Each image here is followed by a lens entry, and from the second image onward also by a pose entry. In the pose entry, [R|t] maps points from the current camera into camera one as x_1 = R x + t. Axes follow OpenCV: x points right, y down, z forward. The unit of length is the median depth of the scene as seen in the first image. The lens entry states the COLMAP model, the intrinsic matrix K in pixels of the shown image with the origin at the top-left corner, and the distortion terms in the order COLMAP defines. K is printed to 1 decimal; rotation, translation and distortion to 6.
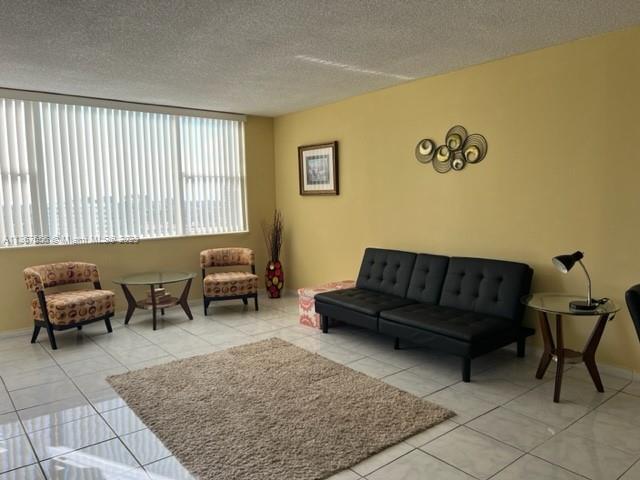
lens RADIAL K [[479.1, 0, 322.0], [0, 479.1, 241.1], [0, 0, 1]] dist [0.010551, 0.001568]
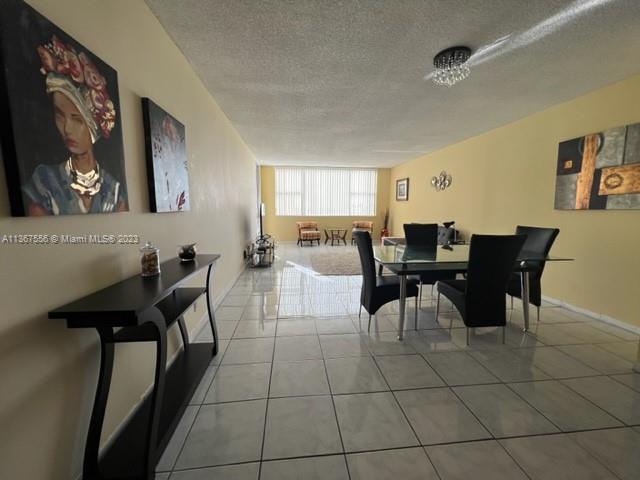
lens RADIAL K [[258.8, 0, 317.4], [0, 258.8, 237.7], [0, 0, 1]] dist [0.000282, 0.000004]
pose [[0.836170, 0.085681, -0.541736, 0.406838], [-0.065166, 0.996246, 0.056984, 0.046520], [0.544585, -0.012346, 0.838615, -0.350910]]
